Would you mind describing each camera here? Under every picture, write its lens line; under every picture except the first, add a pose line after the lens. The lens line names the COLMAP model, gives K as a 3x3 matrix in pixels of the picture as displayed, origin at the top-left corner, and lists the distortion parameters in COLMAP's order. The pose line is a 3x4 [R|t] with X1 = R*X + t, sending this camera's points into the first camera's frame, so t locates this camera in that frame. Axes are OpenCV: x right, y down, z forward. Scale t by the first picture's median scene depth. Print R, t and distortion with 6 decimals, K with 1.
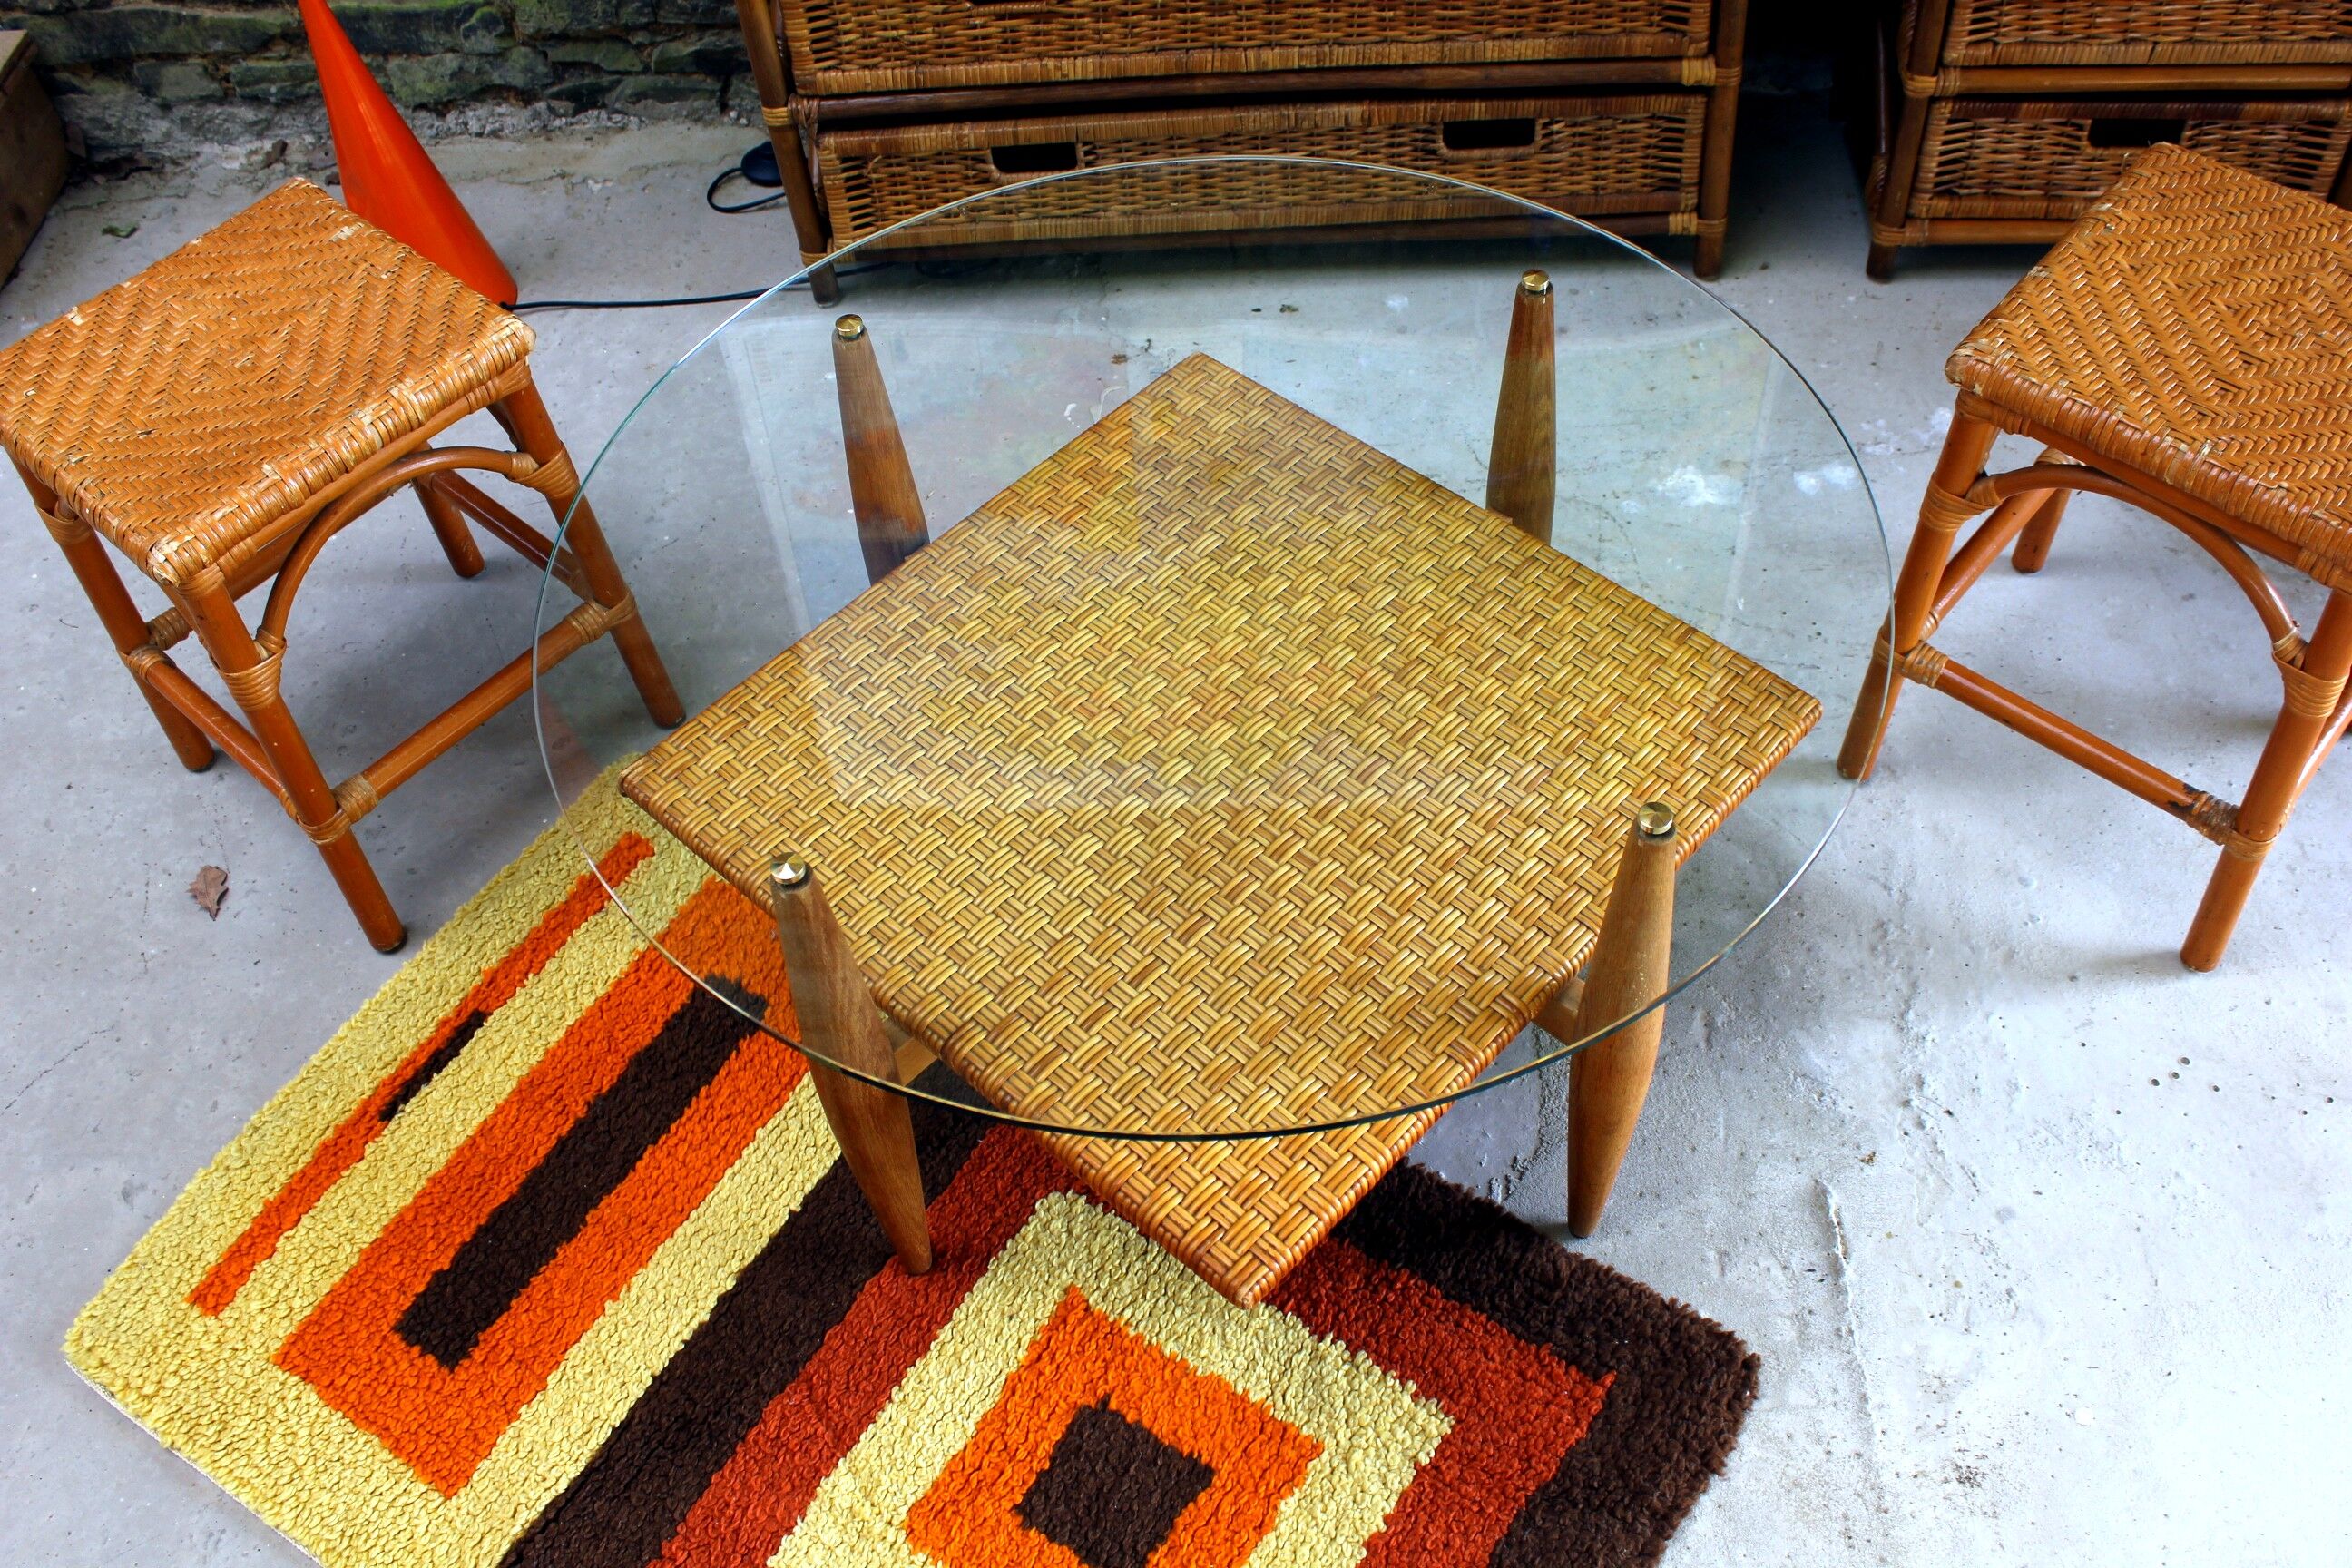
lens RADIAL K [[2183.6, 0, 1176.0], [0, 2183.6, 784.0], [0, 0, 1]] dist [-0.140170, 0.141129]
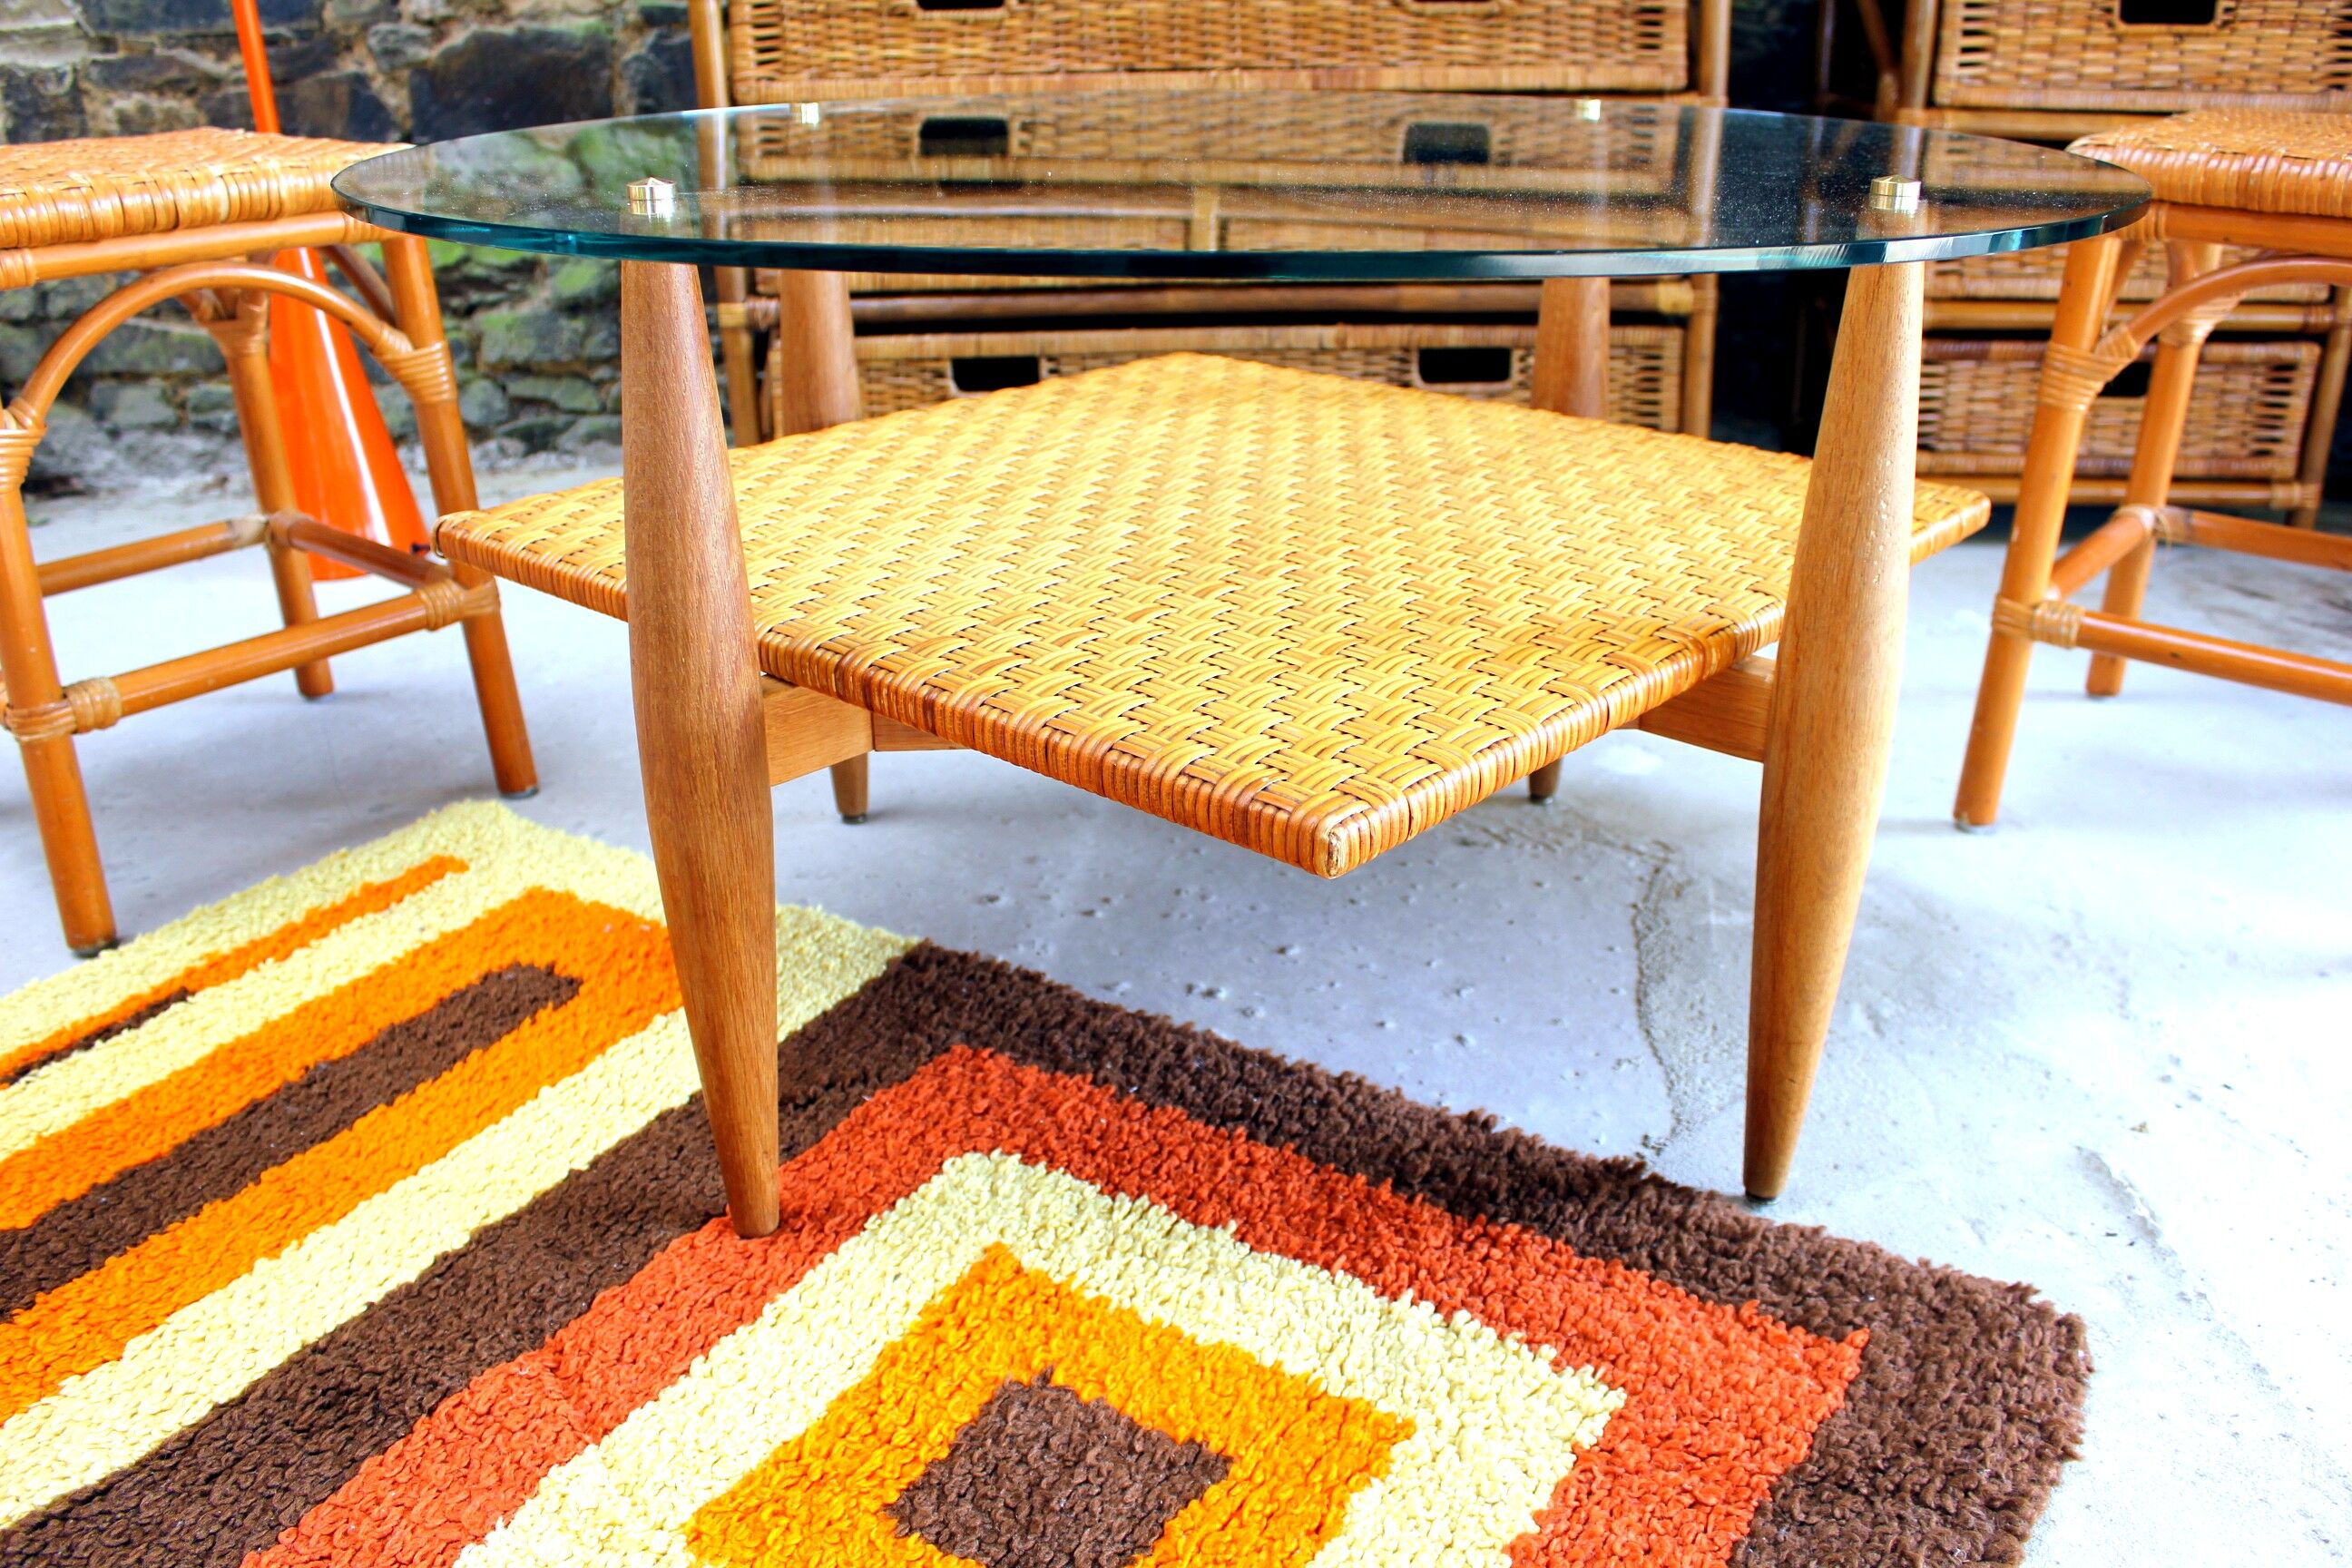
lens RADIAL K [[1963.7, 0, 1178.3], [0, 1963.7, 776.9], [0, 0, 1]] dist [-0.166968, 0.150648]
pose [[0.997820, 0.042233, 0.050710, -0.029129], [-0.014385, 0.889123, -0.457442, 0.369362], [-0.064407, 0.455715, 0.887792, 0.427110]]
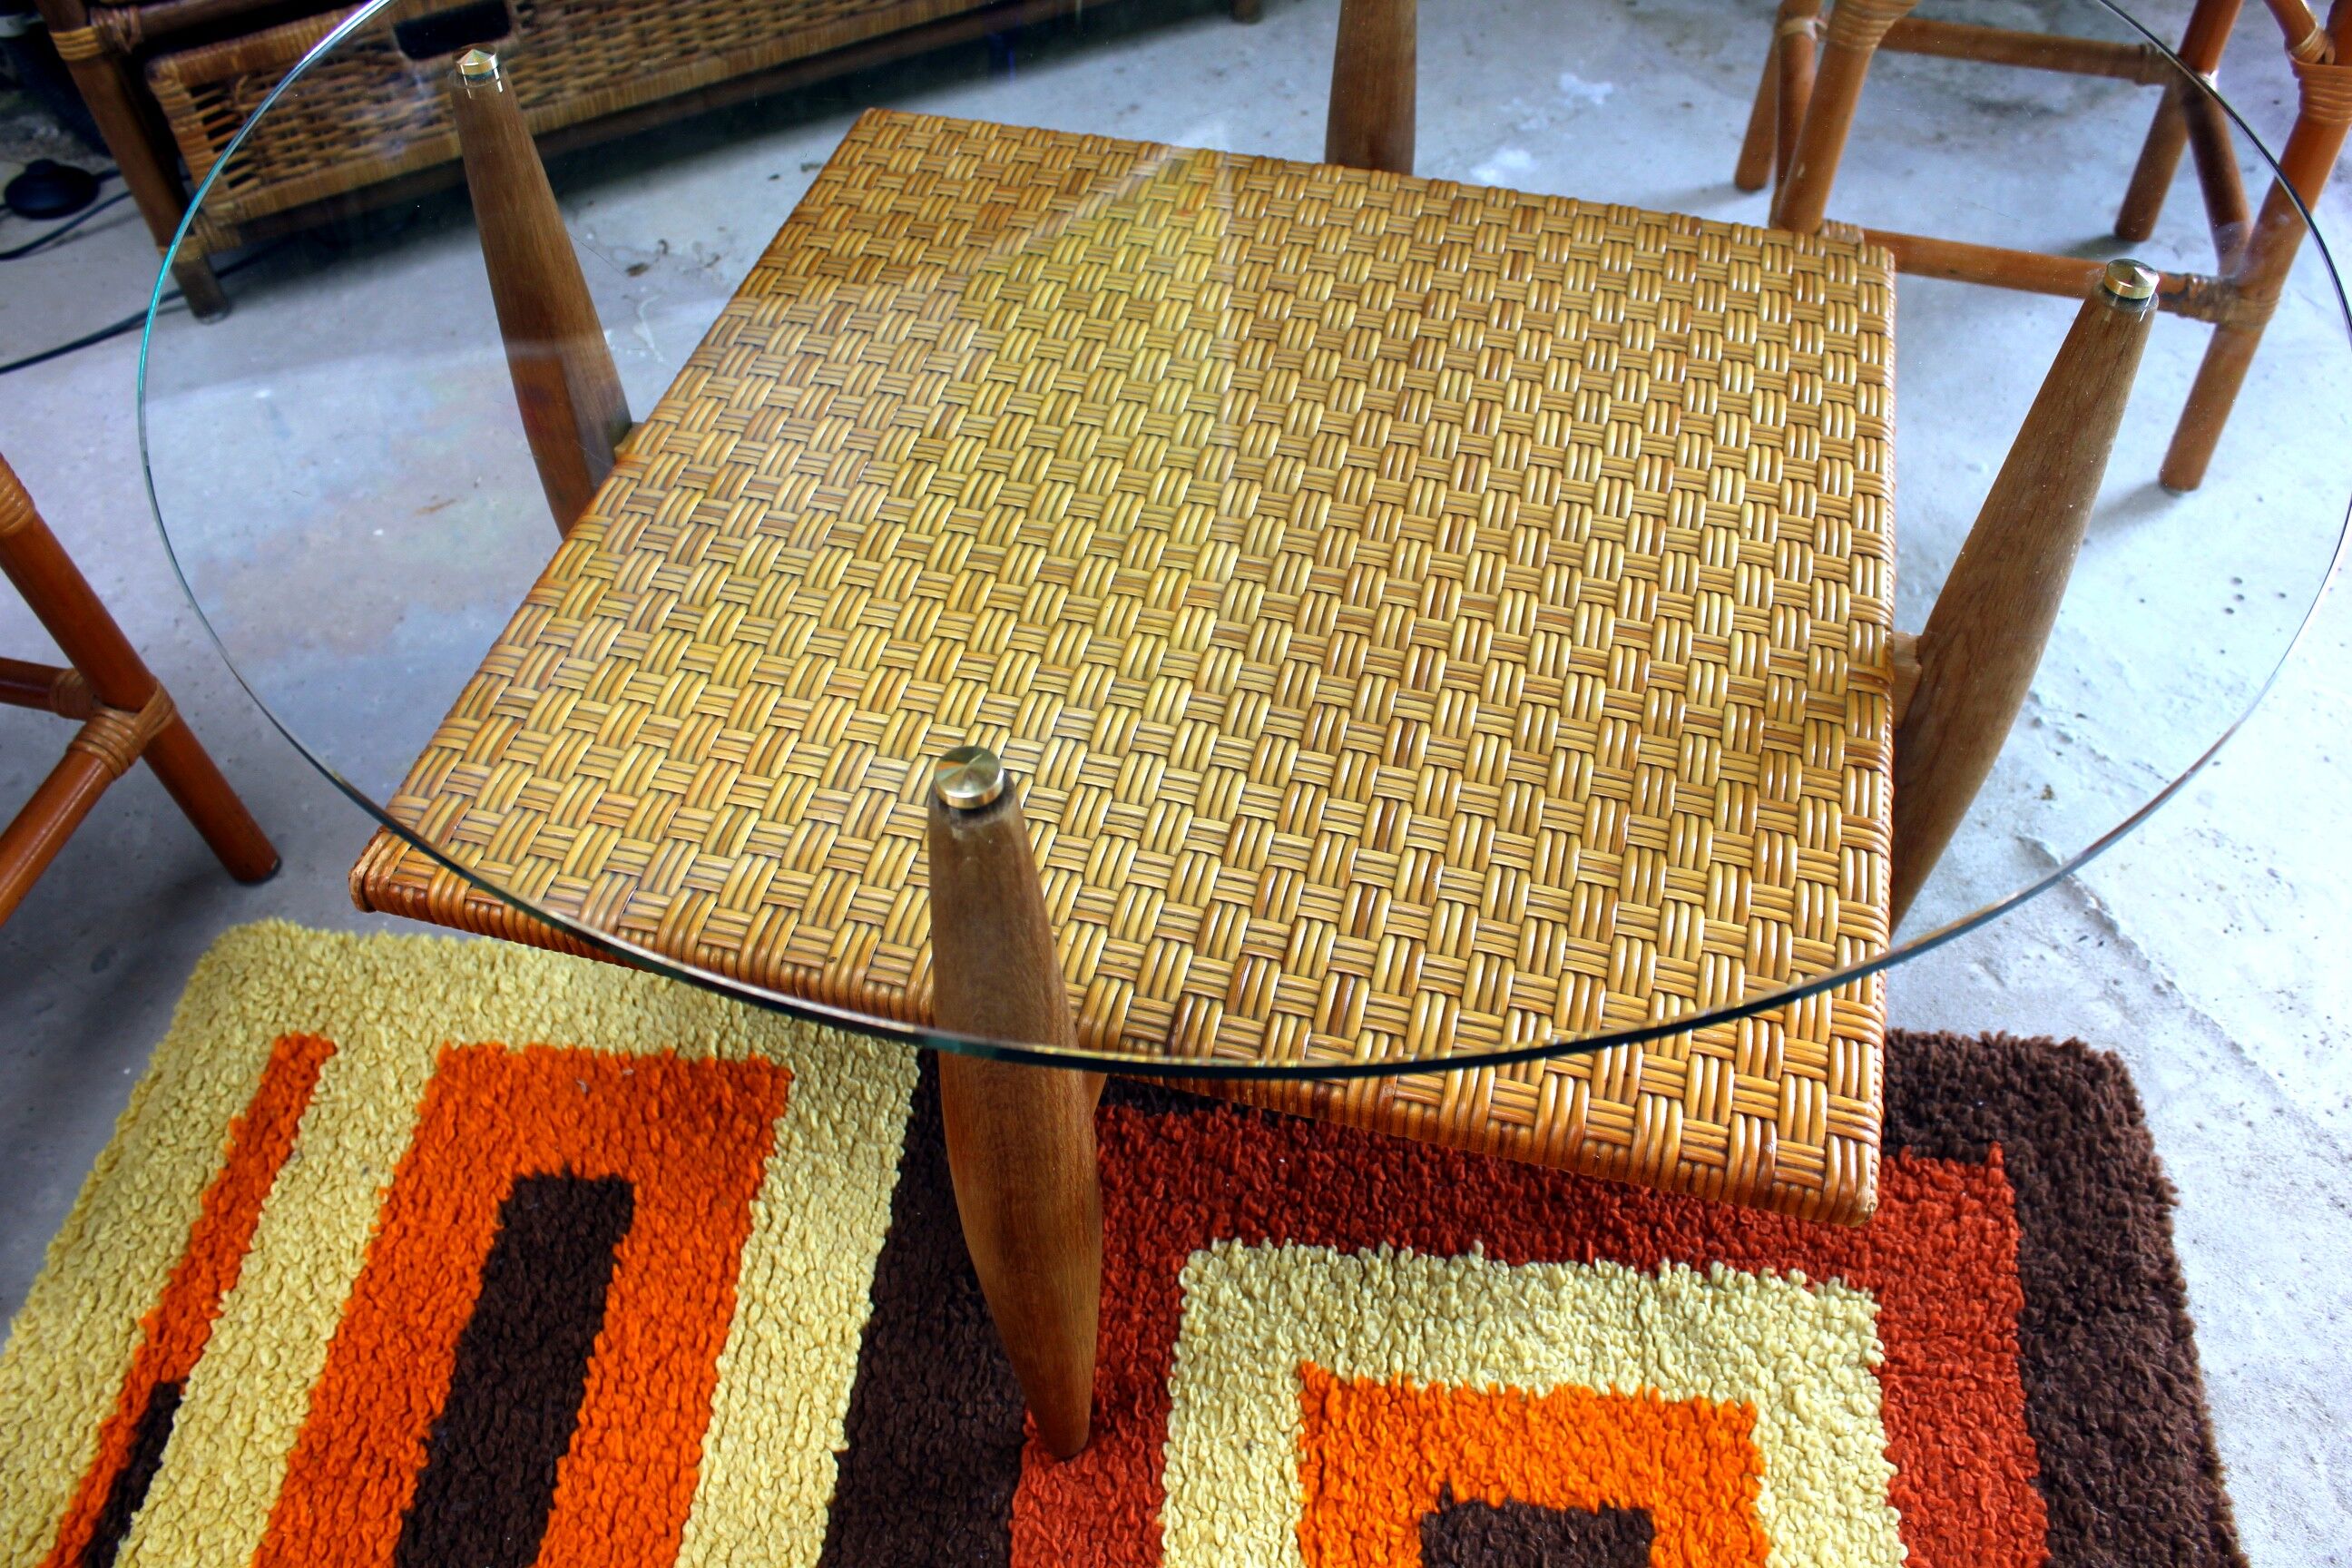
lens RADIAL K [[1963.7, 0, 1178.3], [0, 1963.7, 776.9], [0, 0, 1]] dist [-0.166968, 0.150648]
pose [[0.871858, -0.329731, 0.362134, -0.236434], [0.344269, 0.938519, 0.025698, 0.034181], [-0.348343, 0.102266, 0.931772, 0.441270]]
